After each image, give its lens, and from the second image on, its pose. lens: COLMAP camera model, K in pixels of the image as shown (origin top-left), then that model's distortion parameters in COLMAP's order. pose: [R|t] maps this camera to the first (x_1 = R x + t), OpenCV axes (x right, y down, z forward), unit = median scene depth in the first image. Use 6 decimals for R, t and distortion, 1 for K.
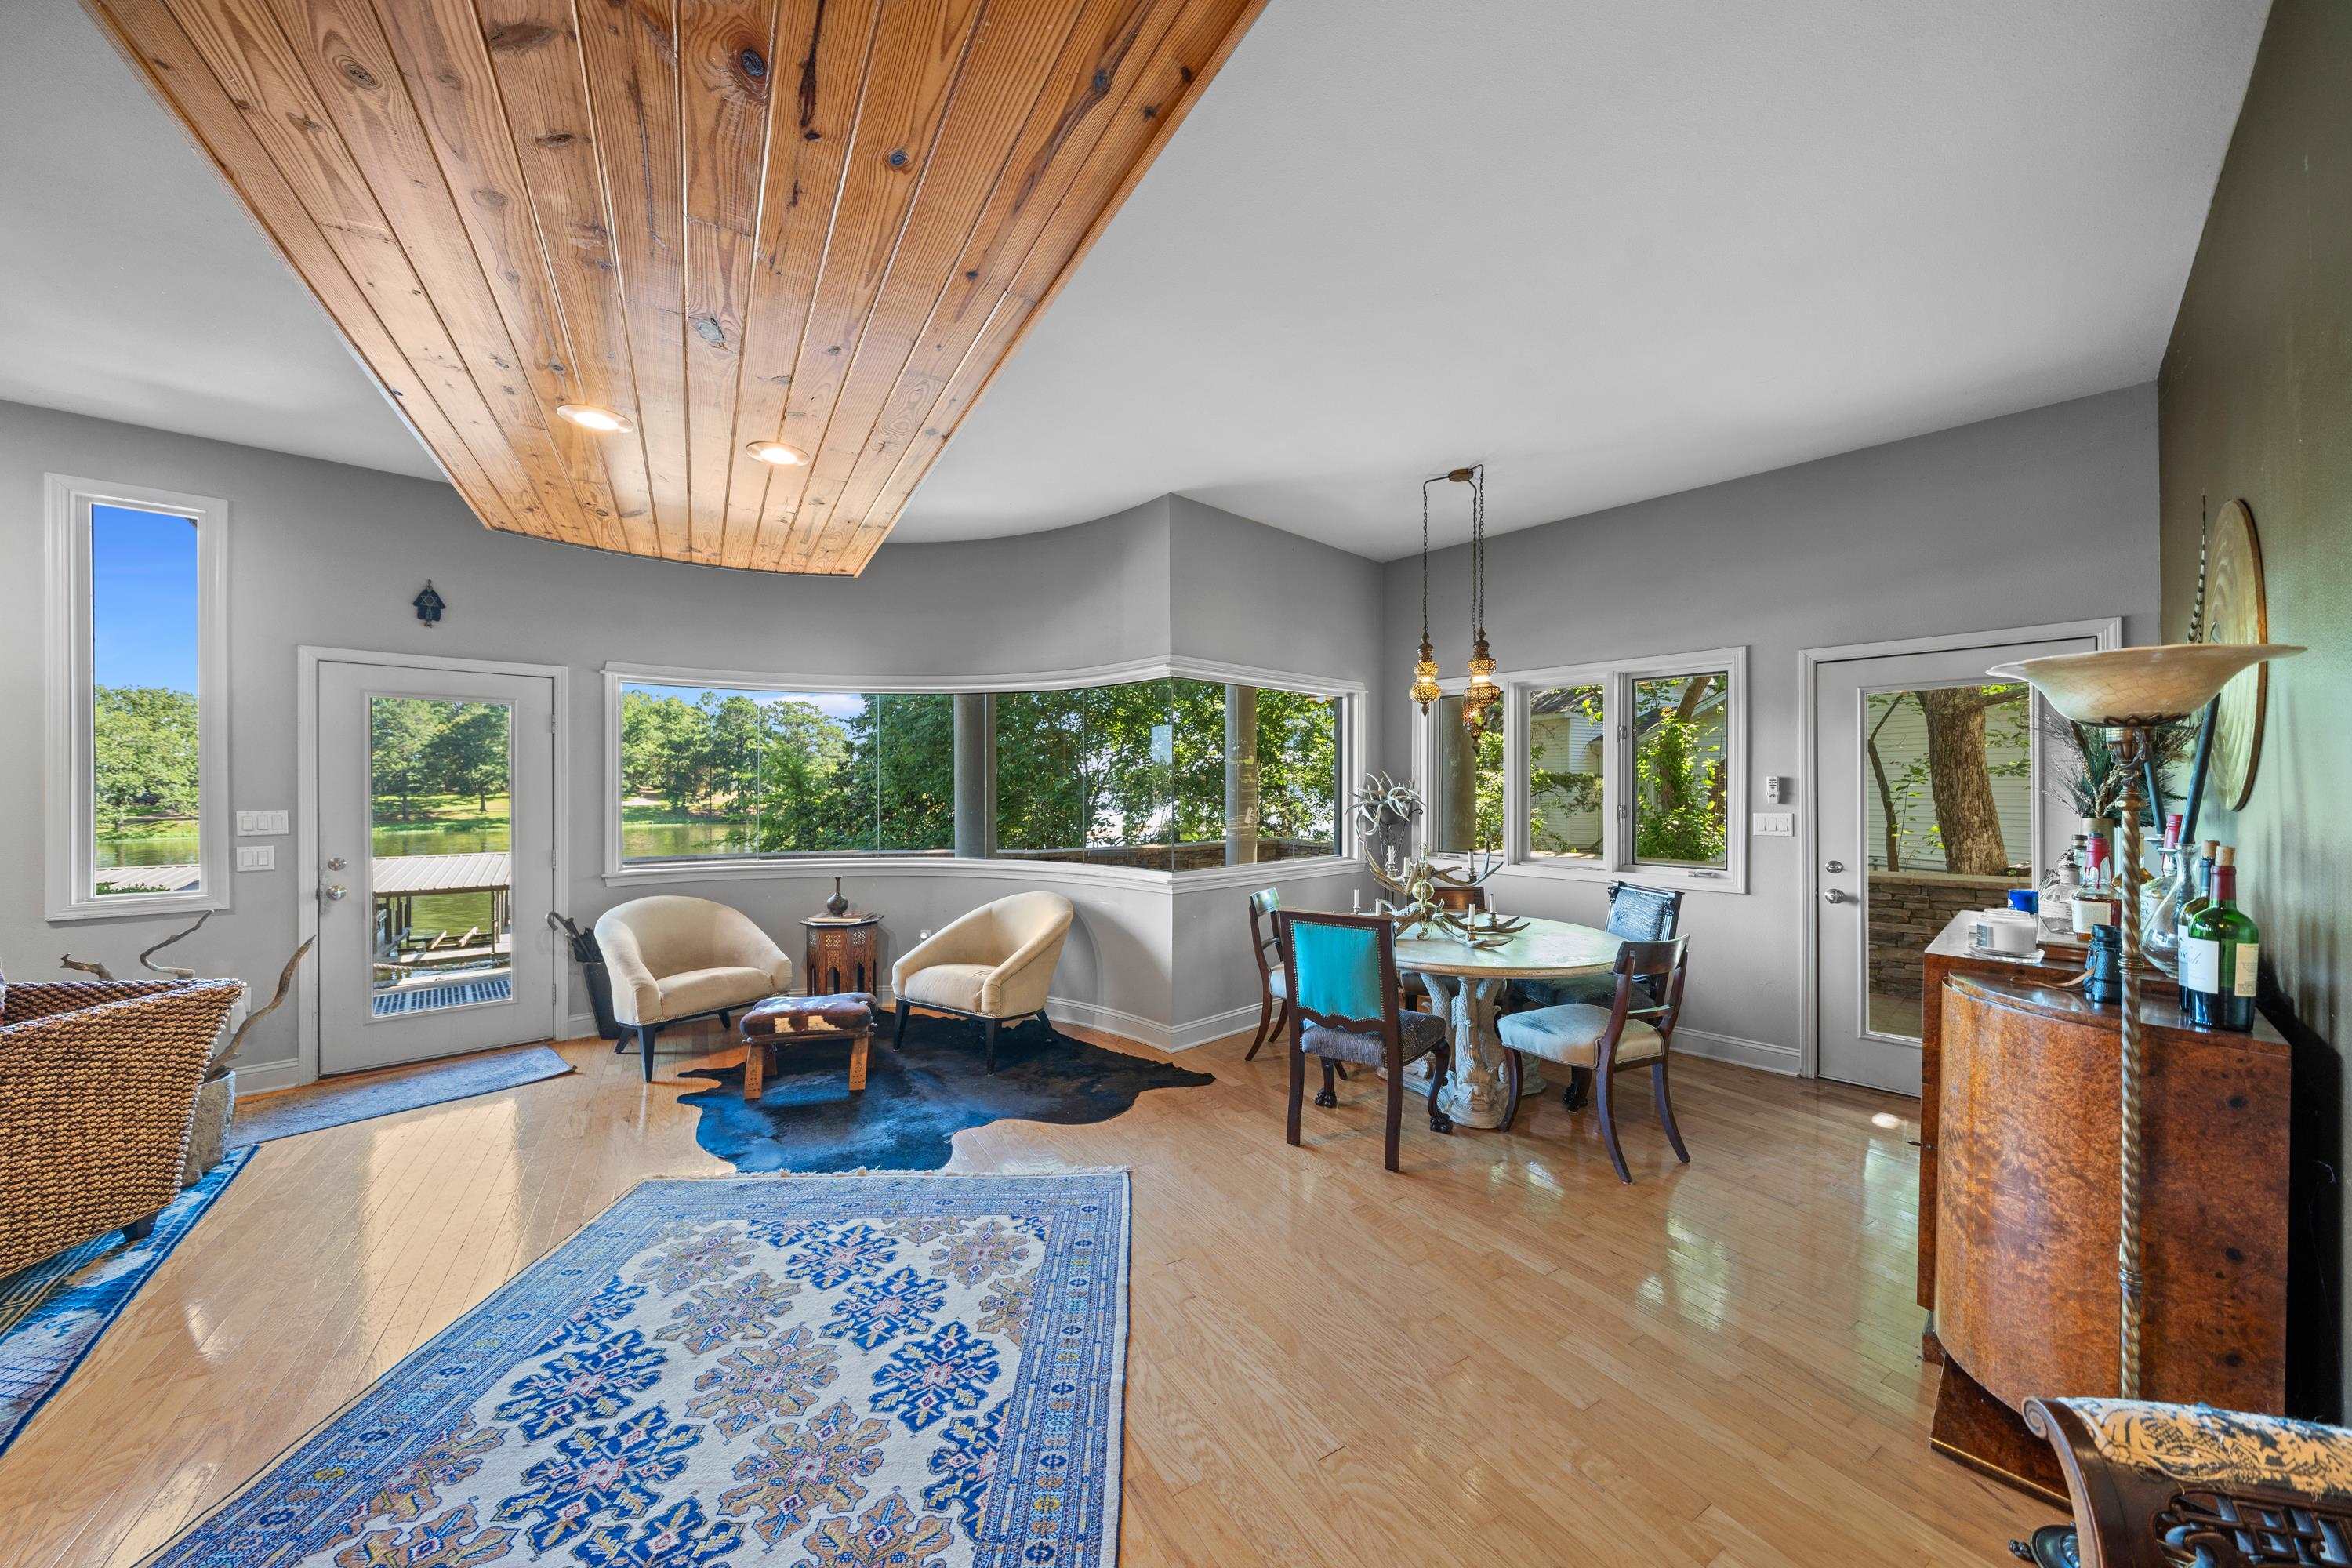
lens RADIAL K [[803.3, 0, 1165.5], [0, 803.3, 790.9], [0, 0, 1]] dist [-0.000008, -0.000112]
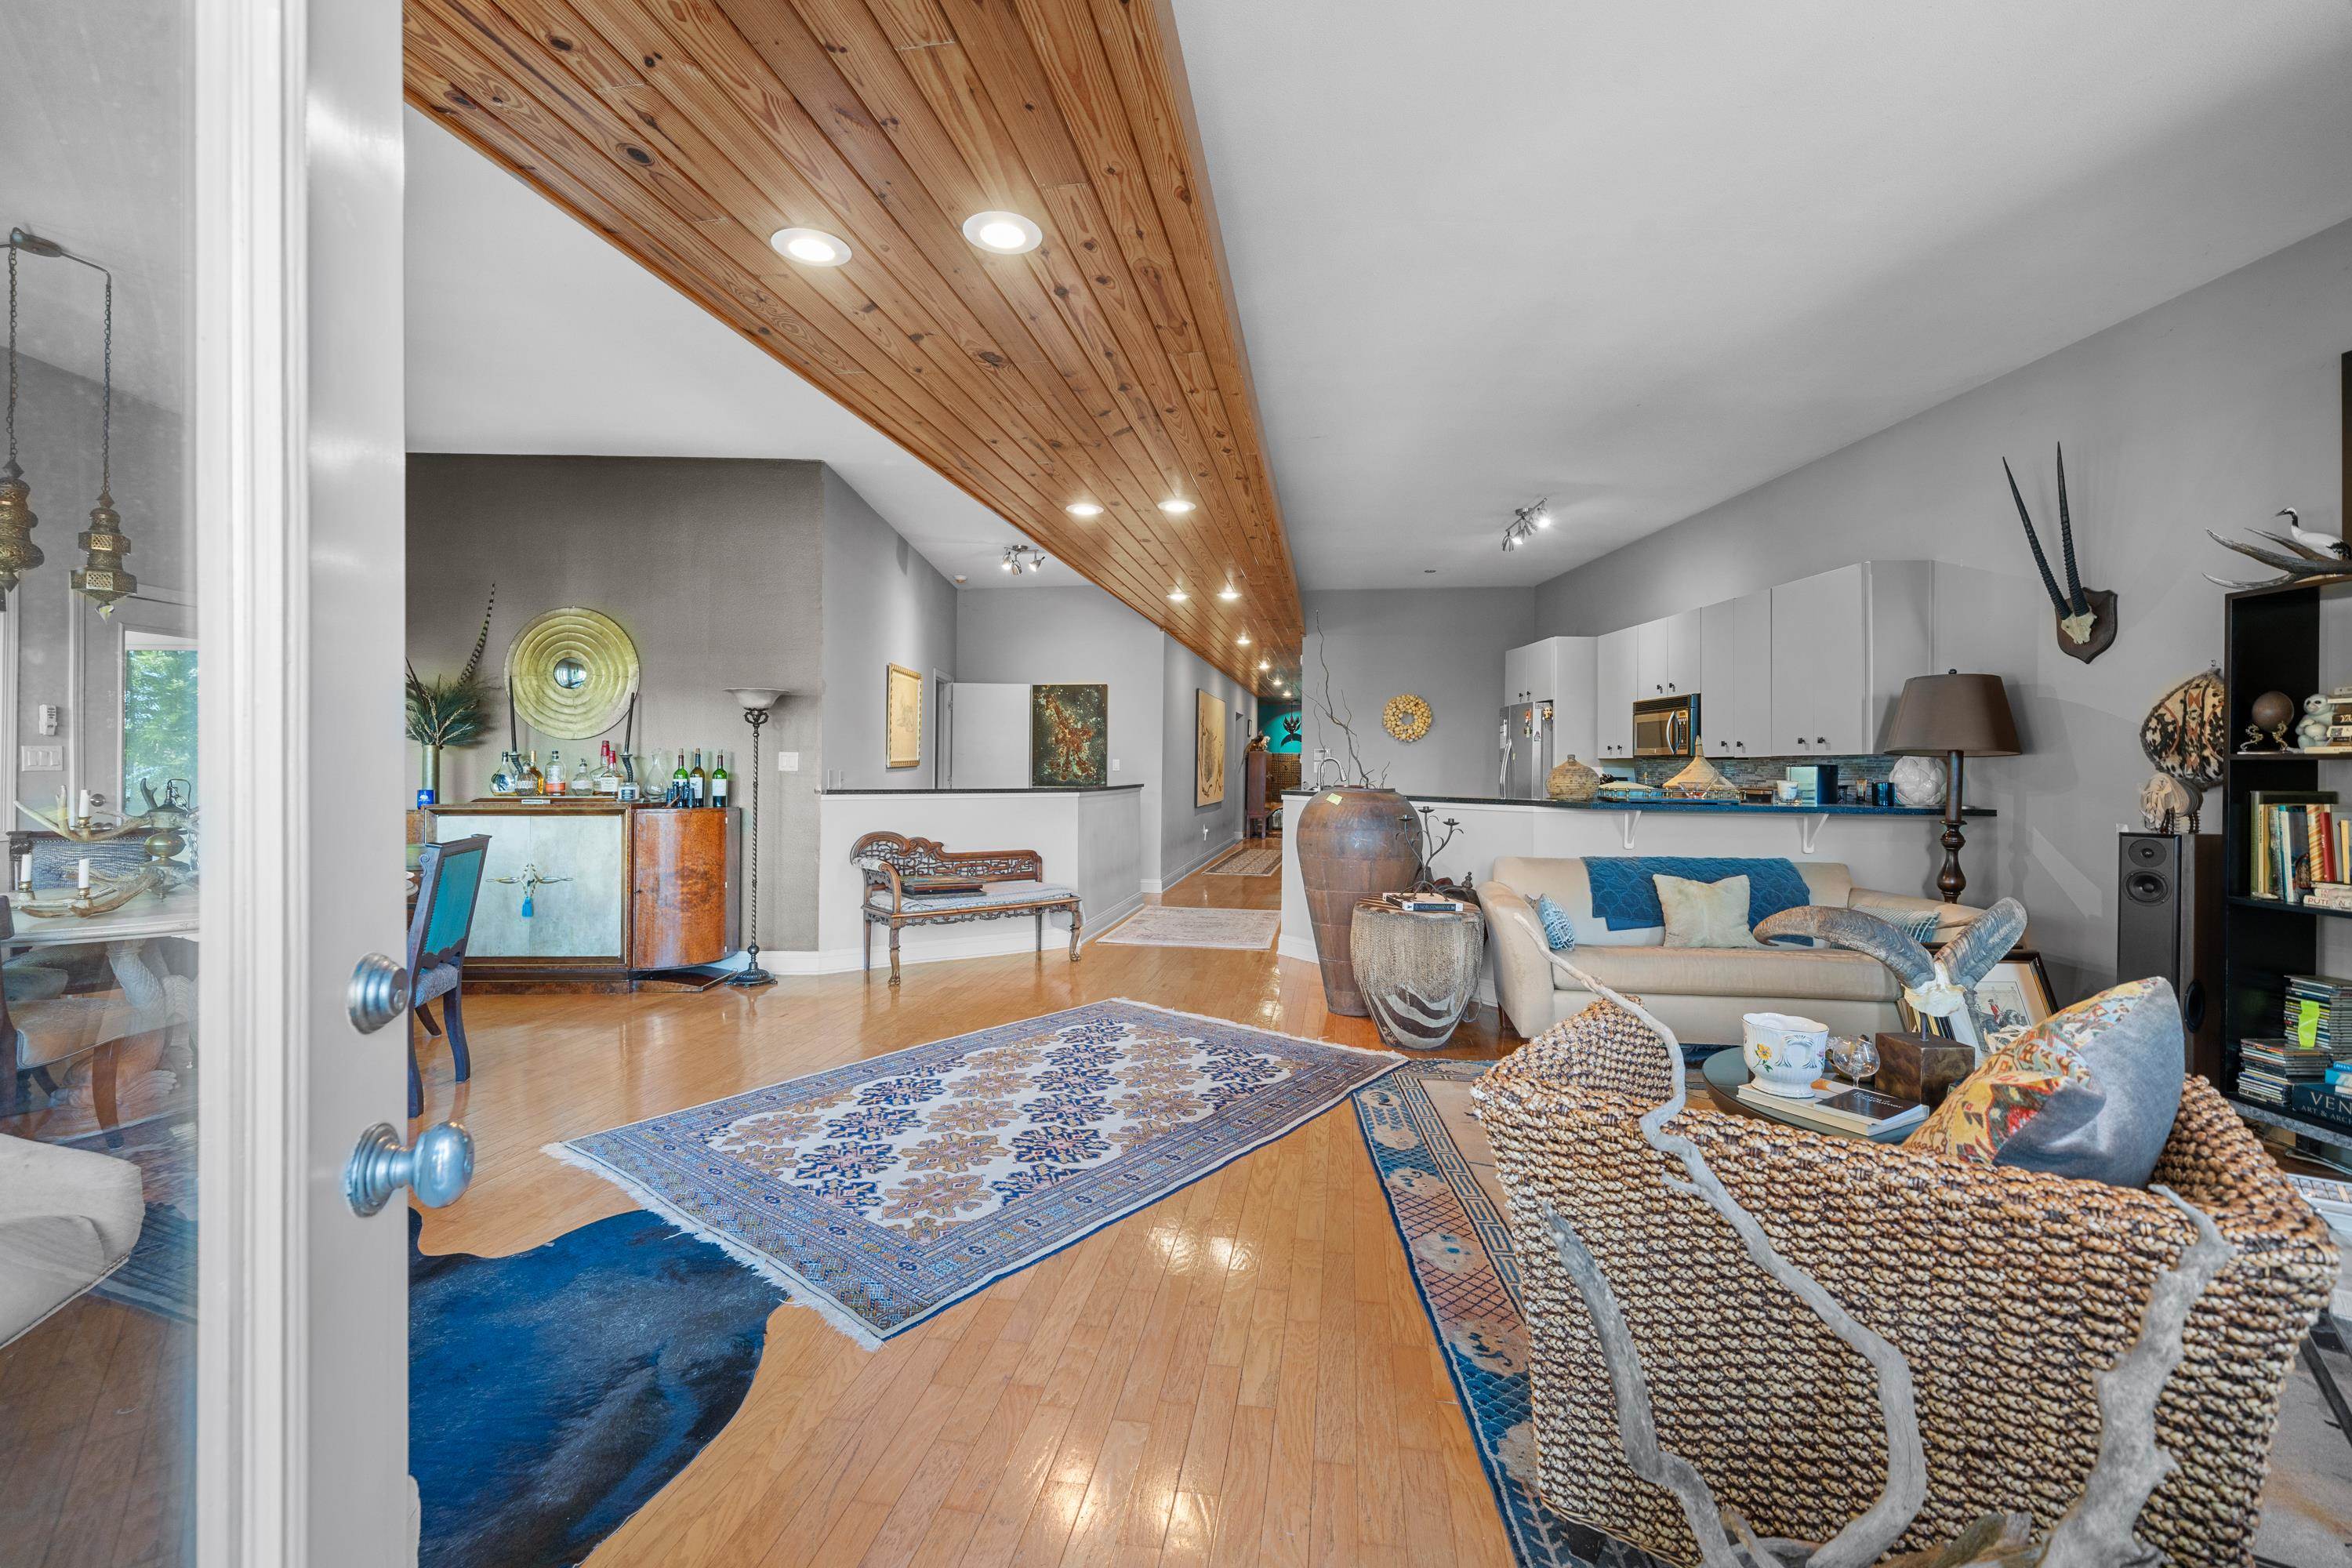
lens RADIAL K [[1002.4, 0, 1176.3], [0, 1002.4, 759.7], [0, 0, 1]] dist [0.000655, 0.000063]
pose [[-0.764185, -0.001253, 0.644996, -0.784624], [-0.003156, 0.999993, -0.001796, 0.034226], [-0.644990, -0.003408, -0.764184, 0.866497]]
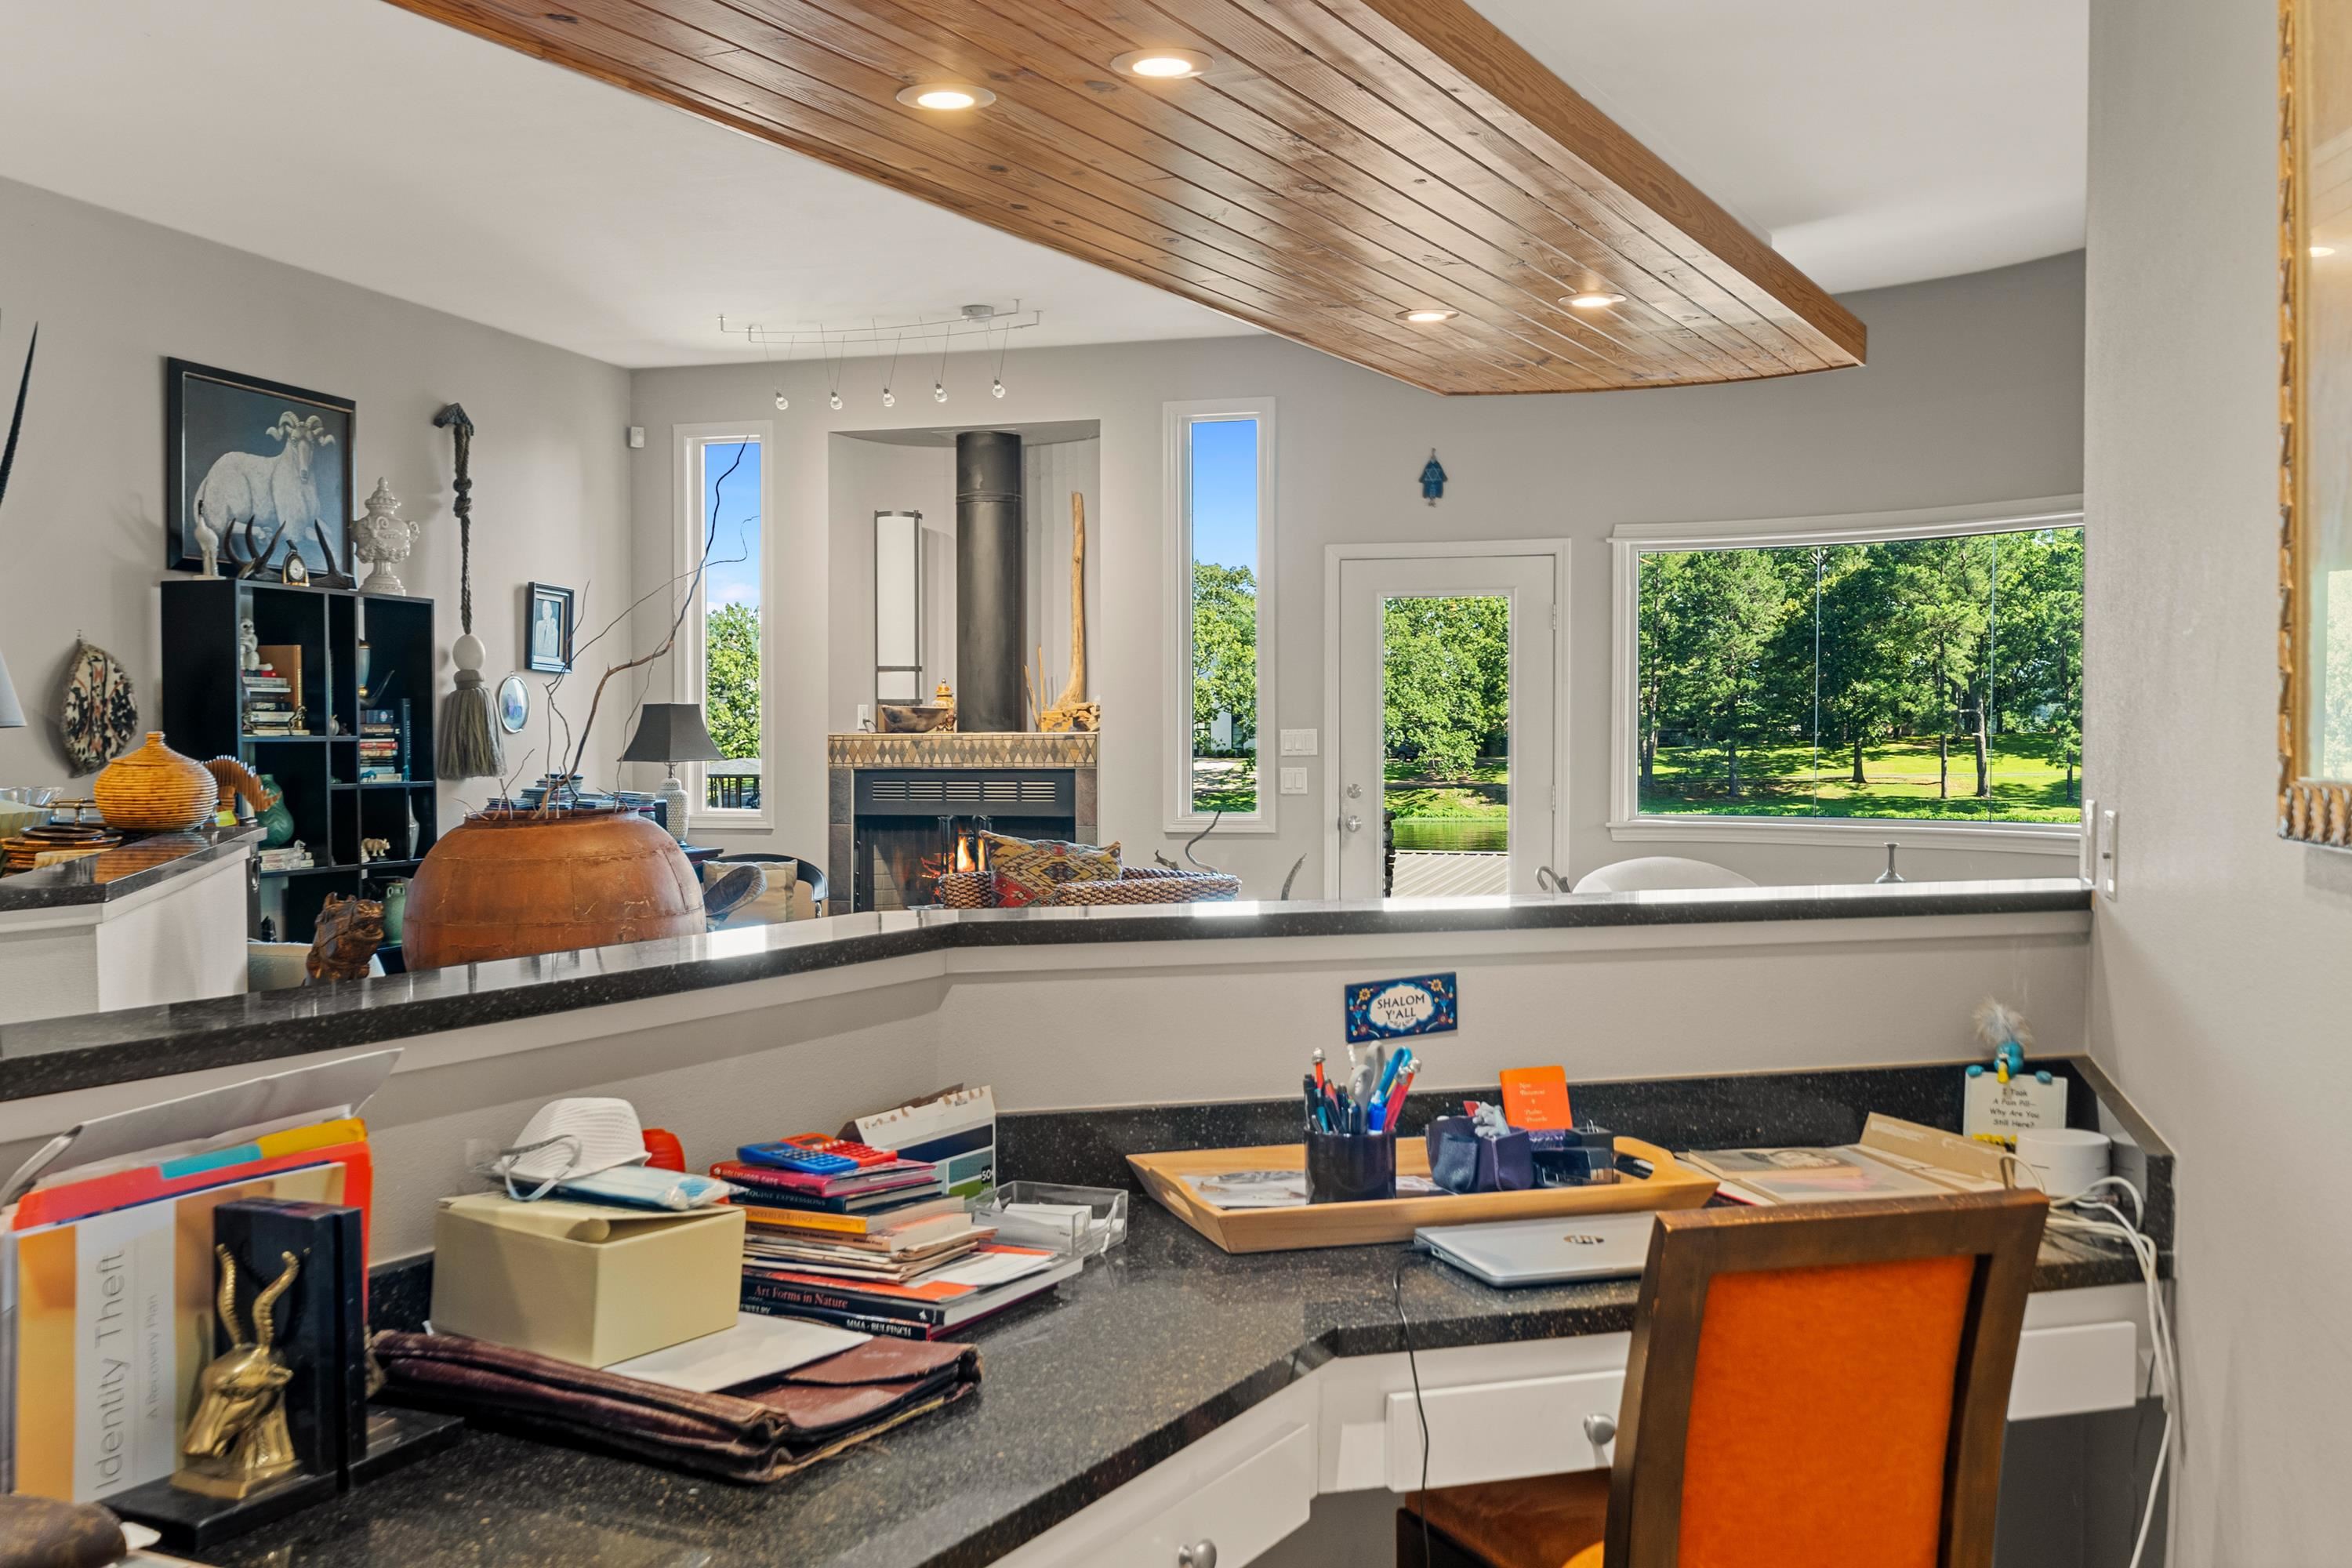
lens RADIAL K [[2223.0, 0, 1171.7], [0, 2223.0, 797.2], [0, 0, 1]] dist [-0.003158, 0.011047]
pose [[0.528938, 0.022955, -0.848350, 0.753166], [-0.001396, 0.999656, 0.026179, 0.028157], [0.848659, -0.012663, 0.528788, -0.369218]]
